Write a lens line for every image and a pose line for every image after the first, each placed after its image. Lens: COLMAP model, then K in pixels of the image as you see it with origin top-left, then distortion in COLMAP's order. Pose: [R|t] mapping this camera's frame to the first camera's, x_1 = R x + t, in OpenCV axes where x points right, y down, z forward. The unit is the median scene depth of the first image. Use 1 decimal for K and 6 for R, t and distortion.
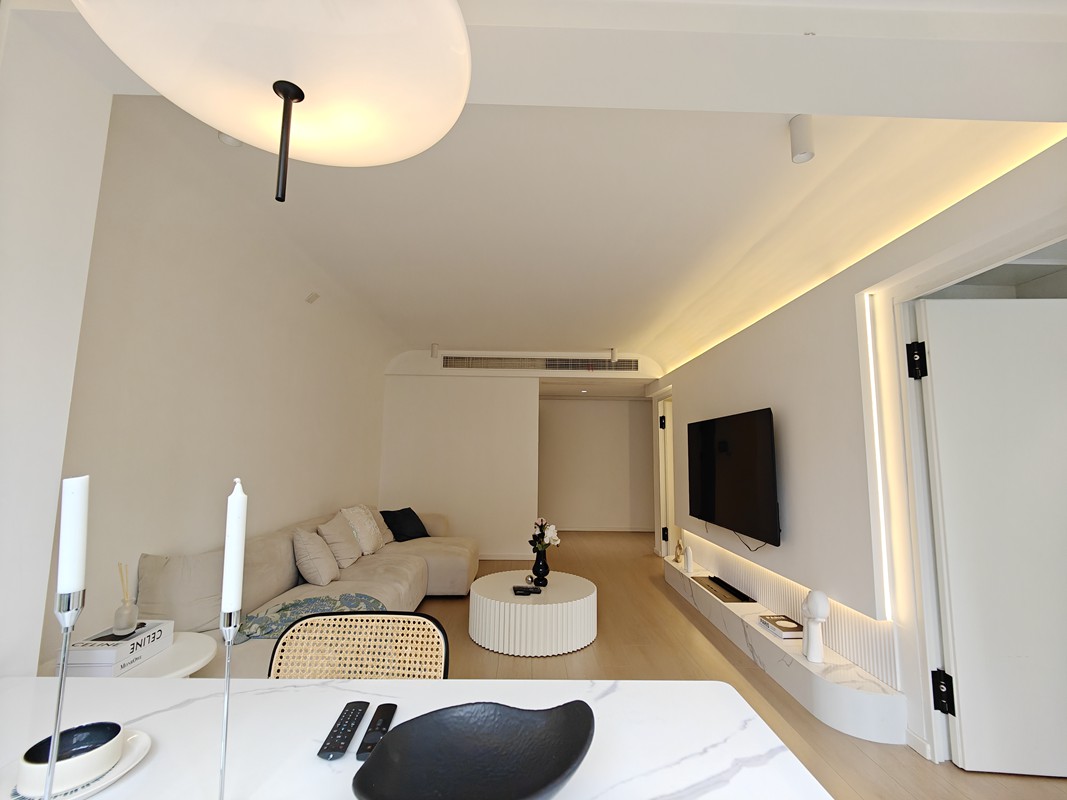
lens RADIAL K [[464.7, 0, 533.5], [0, 464.7, 400.0], [0, 0, 1]] dist [0.033242, -0.021273]
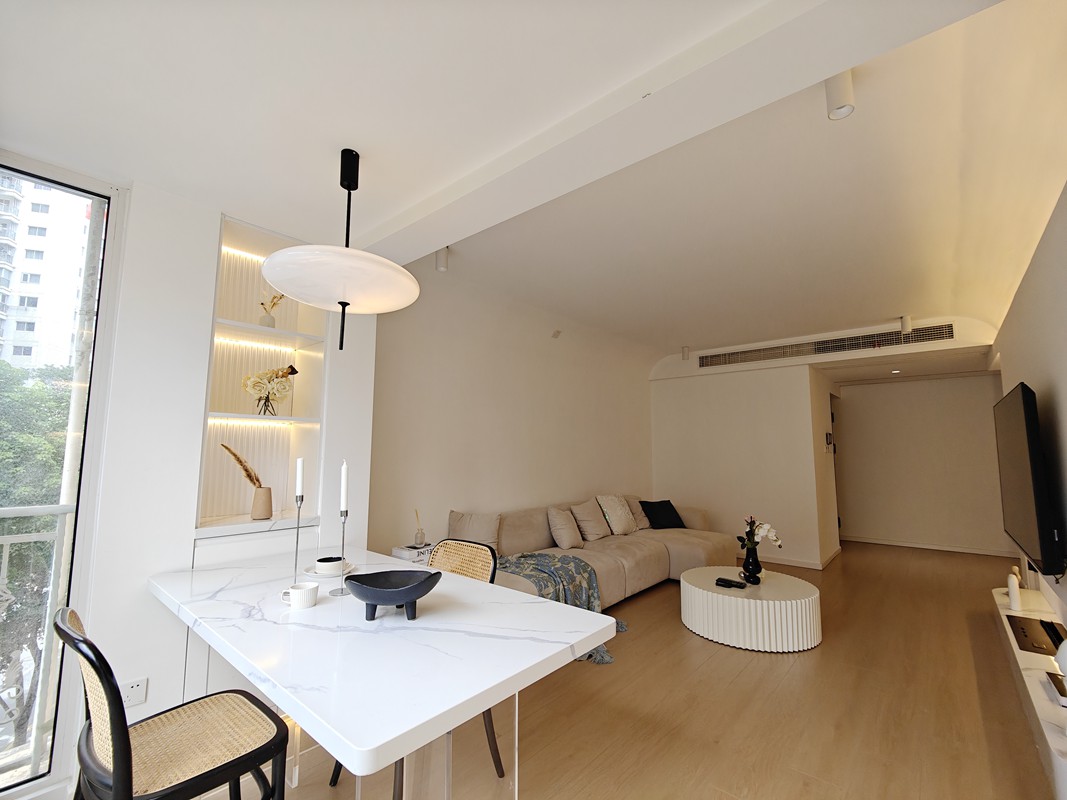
lens RADIAL K [[464.7, 0, 533.5], [0, 464.7, 400.0], [0, 0, 1]] dist [0.033242, -0.021273]
pose [[0.743847, -0.083030, -0.663173, 0.294539], [0.084855, 0.995956, -0.029518, 0.001530], [0.662942, -0.034316, 0.747884, -0.030145]]
